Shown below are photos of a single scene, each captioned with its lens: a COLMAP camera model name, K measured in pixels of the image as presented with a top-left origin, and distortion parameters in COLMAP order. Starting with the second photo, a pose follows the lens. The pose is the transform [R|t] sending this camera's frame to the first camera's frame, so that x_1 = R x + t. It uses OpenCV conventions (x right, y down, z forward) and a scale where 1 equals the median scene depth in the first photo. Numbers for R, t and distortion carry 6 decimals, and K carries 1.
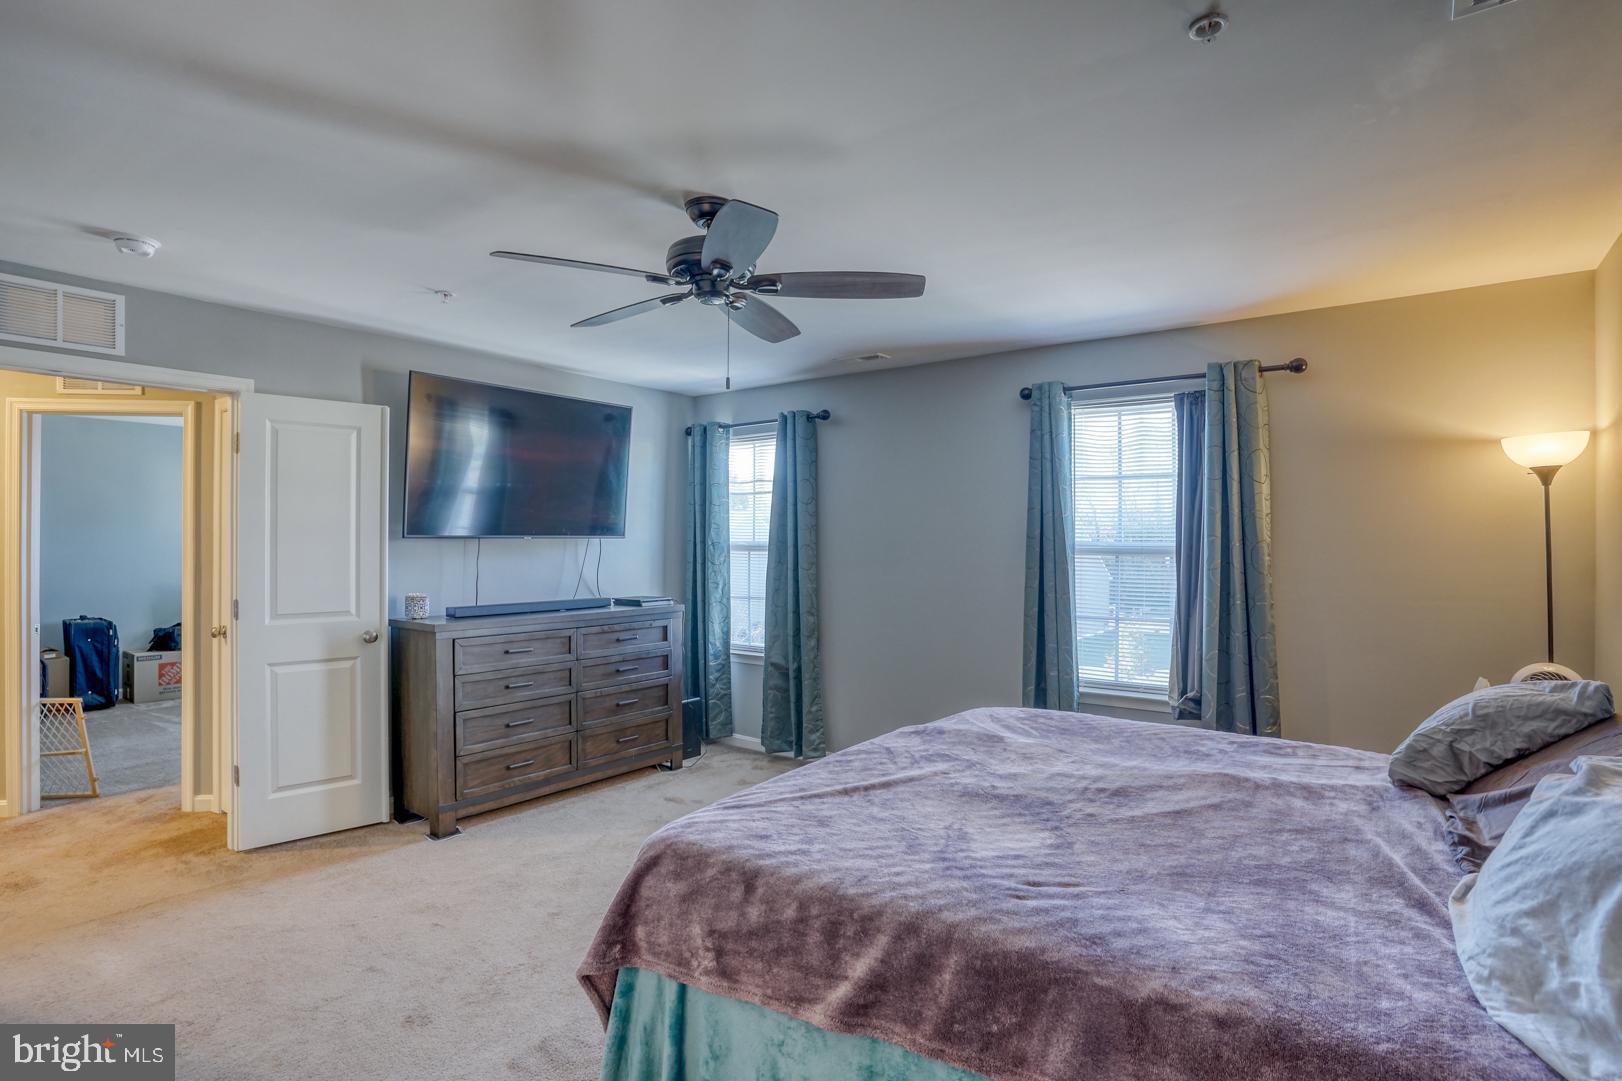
lens RADIAL K [[779.7, 0, 811.0], [0, 779.7, 540.5], [0, 0, 1]] dist [-0.078045, 0.000633]
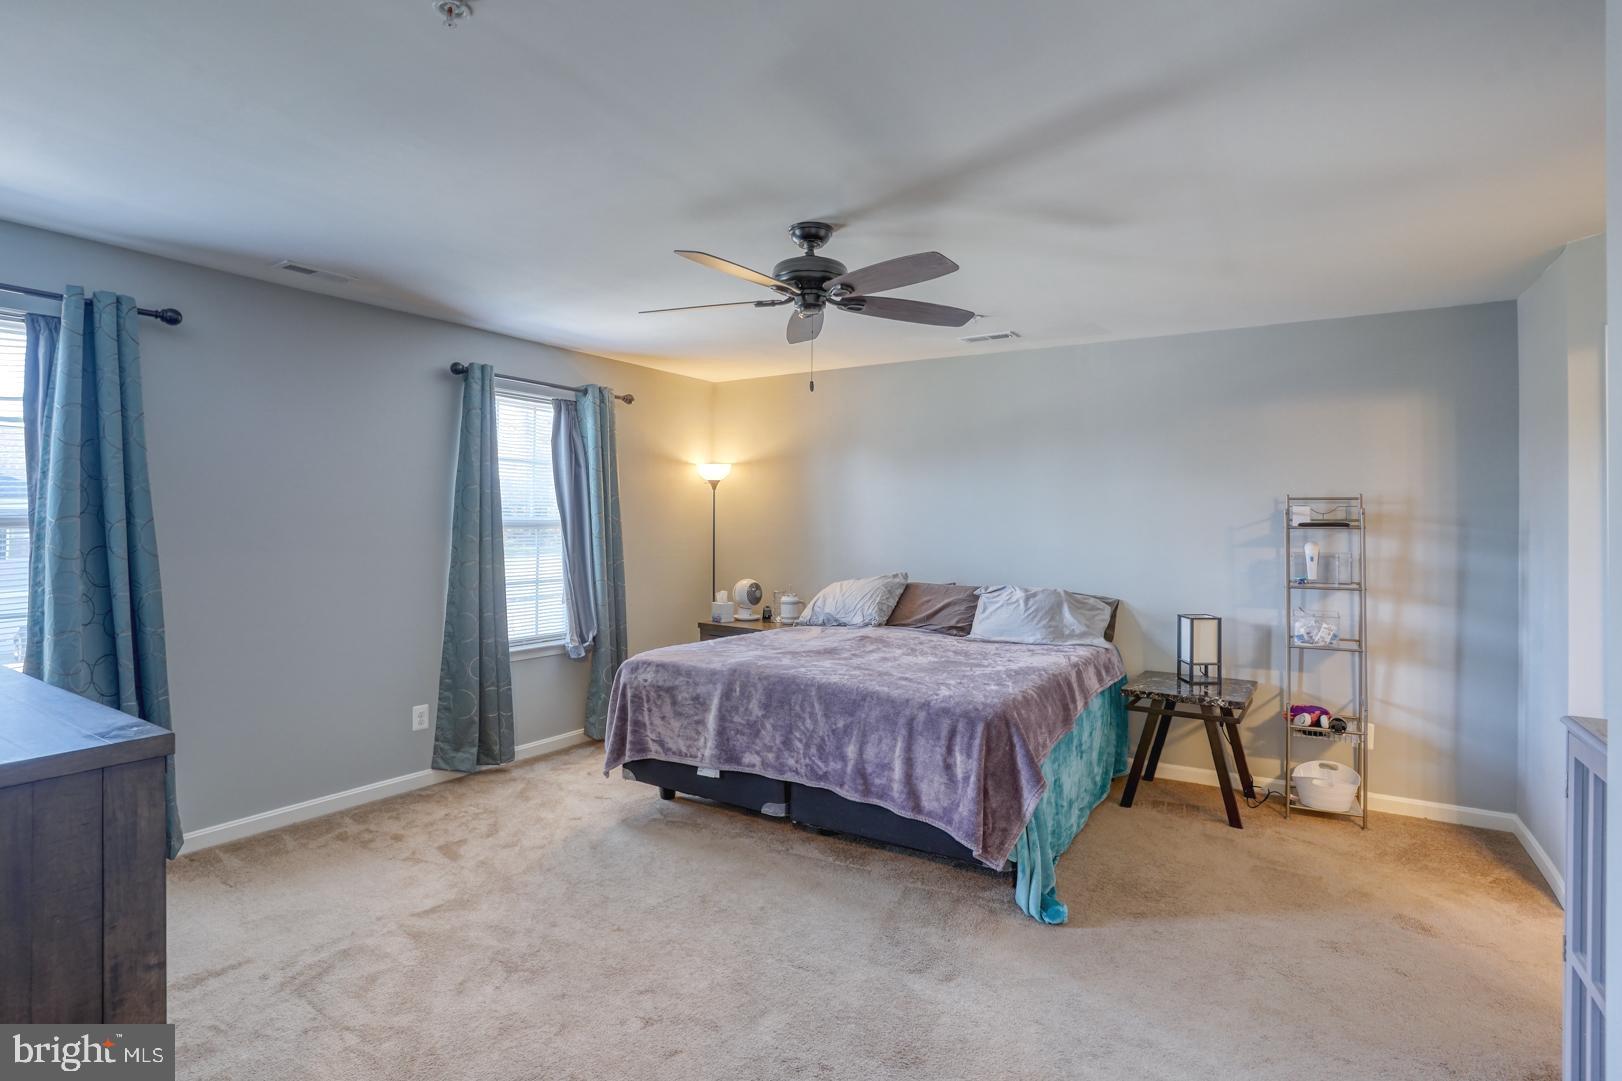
lens RADIAL K [[822.7, 0, 797.8], [0, 822.7, 510.9], [0, 0, 1]] dist [-0.082108, 0.043832]
pose [[-0.046952, 0.008693, 0.998859, -0.887140], [-0.021334, 0.999725, -0.009704, -0.003388], [-0.998669, -0.021765, -0.046753, 0.667994]]
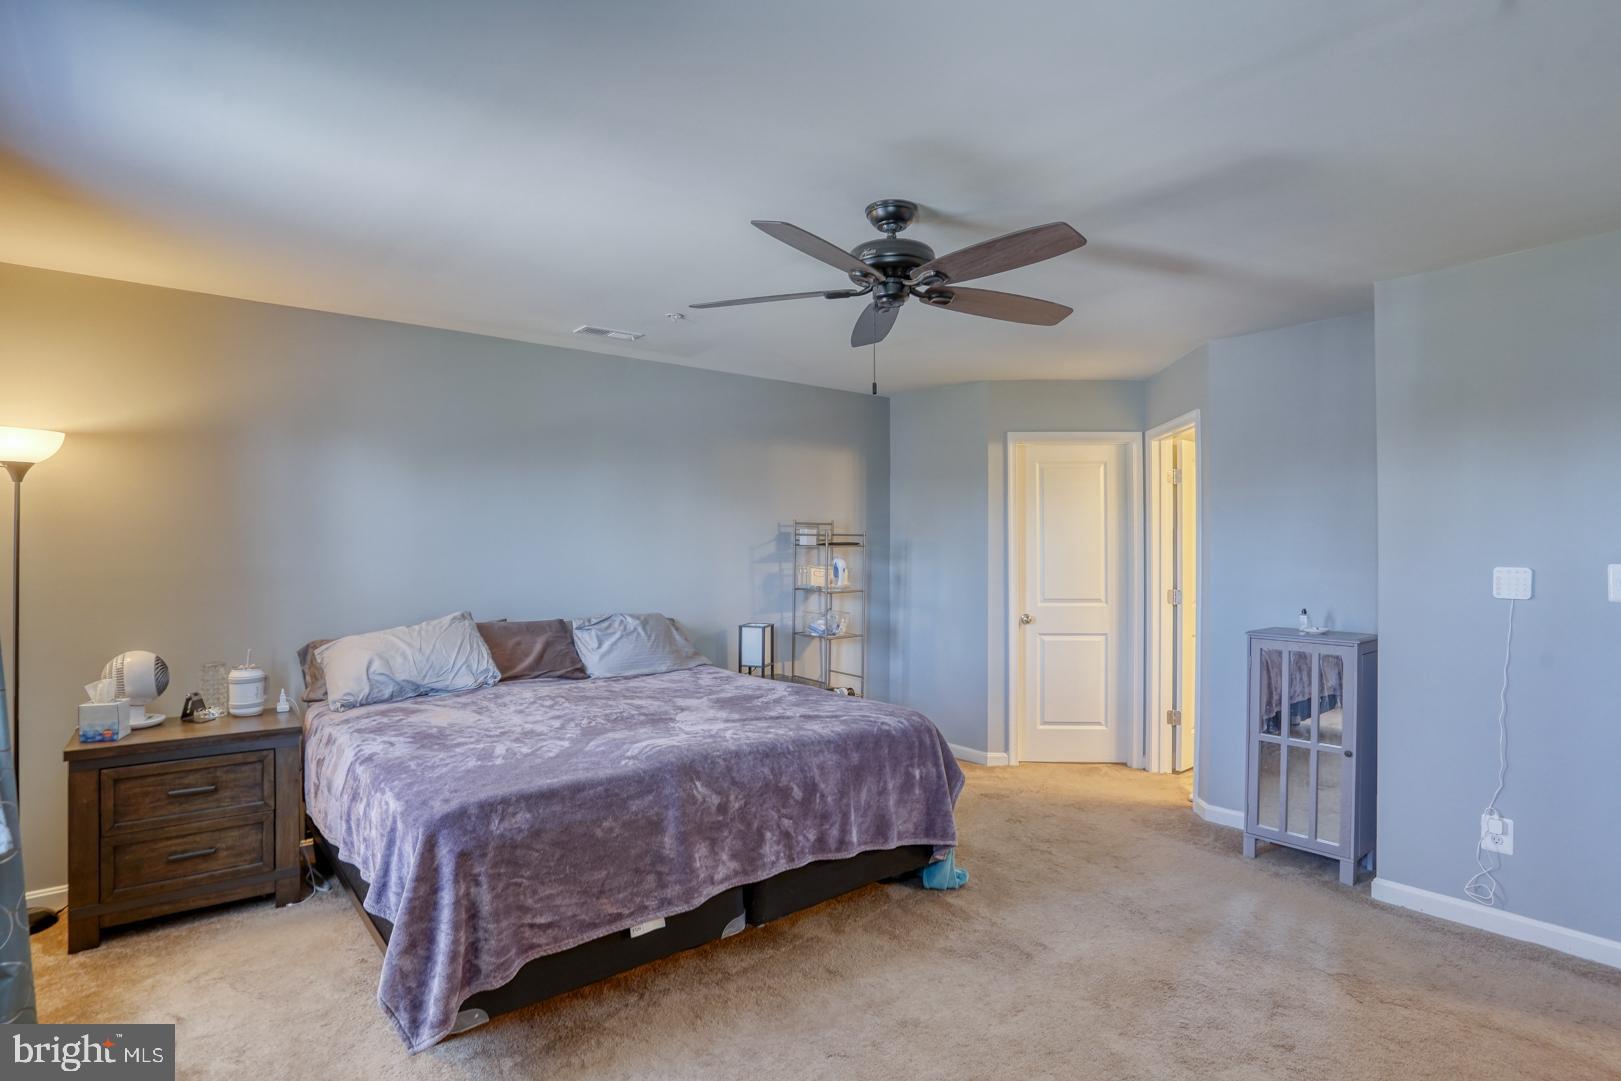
lens RADIAL K [[822.4, 0, 807.4], [0, 822.4, 531.4], [0, 0, 1]] dist [-0.089050, 0.045313]
pose [[-0.966885, 0.000832, 0.255213, -0.182936], [-0.006391, 0.999602, -0.027474, 0.007507], [-0.255134, -0.028196, -0.966494, 1.317593]]
